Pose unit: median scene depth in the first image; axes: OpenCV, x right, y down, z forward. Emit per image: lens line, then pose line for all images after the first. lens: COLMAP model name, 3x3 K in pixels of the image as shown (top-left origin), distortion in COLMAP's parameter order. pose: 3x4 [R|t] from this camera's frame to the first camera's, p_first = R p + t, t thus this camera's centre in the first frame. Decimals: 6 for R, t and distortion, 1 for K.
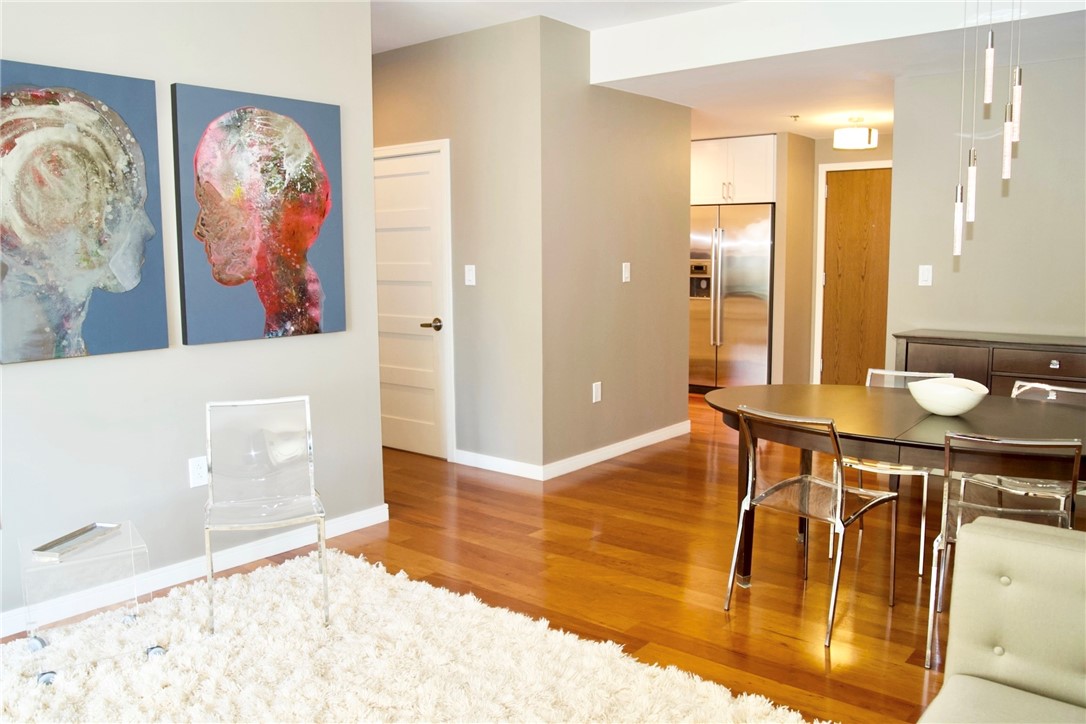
lens RADIAL K [[870.3, 0, 542.3], [0, 870.3, 342.8], [0, 0, 1]] dist [-0.072284, 0.002141]
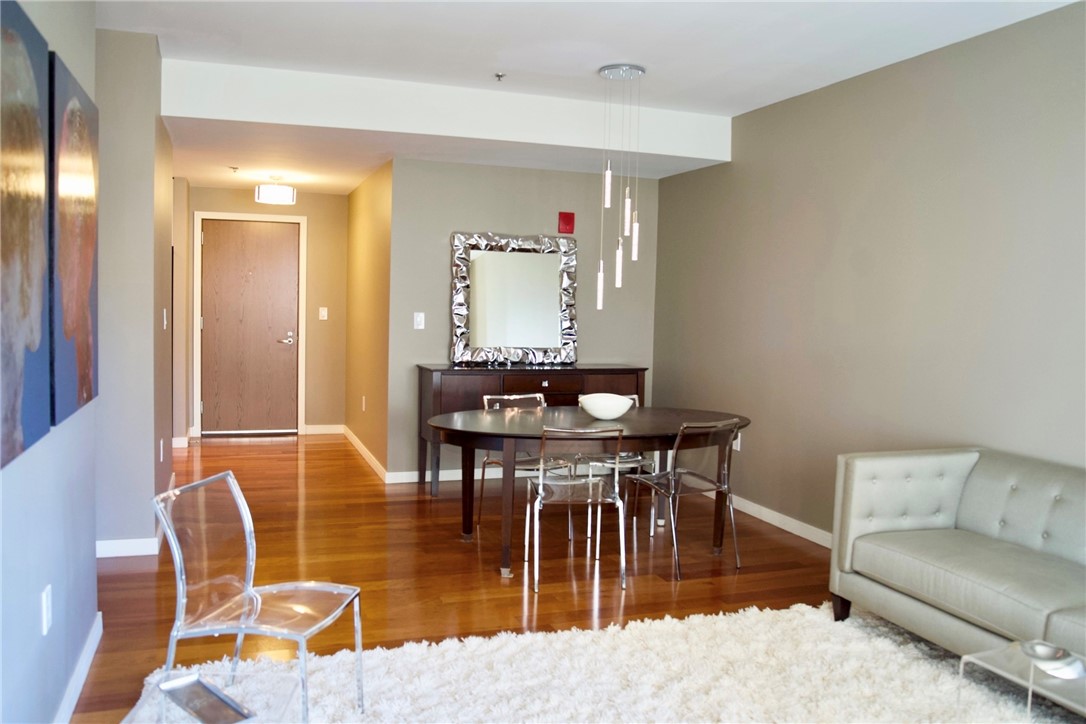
lens RADIAL K [[864.9, 0, 543.0], [0, 864.9, 362.0], [0, 0, 1]] dist [-0.073466, -0.000022]
pose [[0.510818, -0.039838, 0.858765, -0.498853], [0.061634, 0.998052, 0.009638, -0.017430], [-0.857476, 0.048006, 0.512279, 0.190380]]
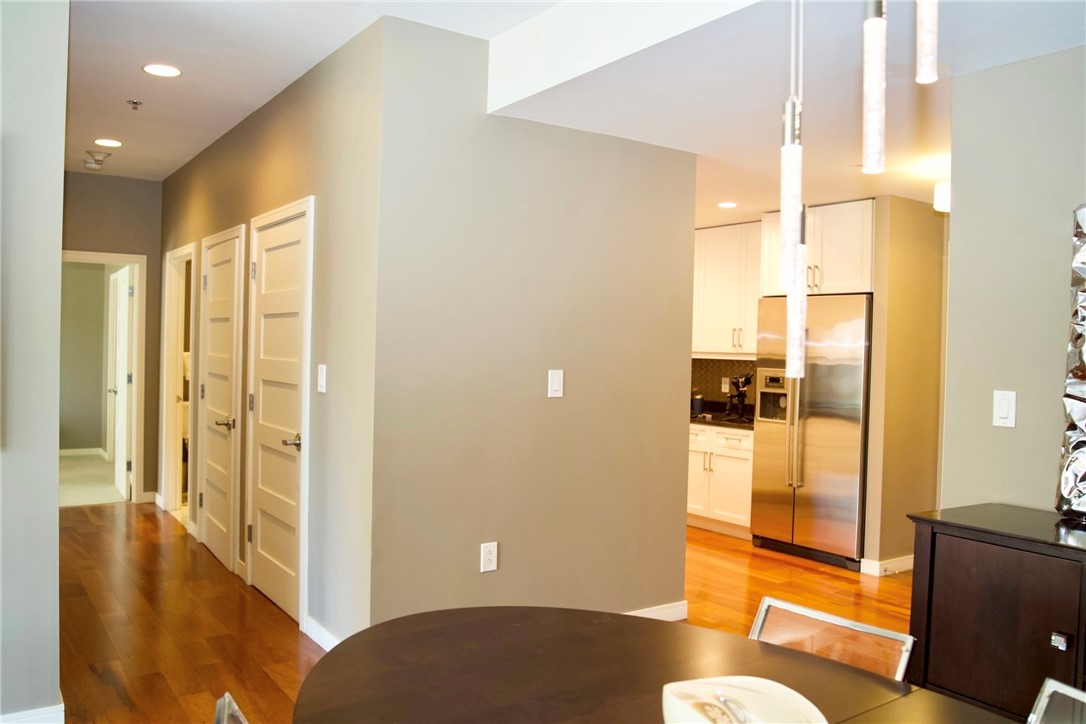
lens RADIAL K [[864.9, 0, 543.0], [0, 864.9, 362.0], [0, 0, 1]] dist [-0.073466, -0.000022]
pose [[0.959323, 0.034794, -0.280159, 0.285068], [-0.060257, 0.994744, -0.082791, -0.041250], [0.275806, 0.096305, 0.956377, 0.346655]]
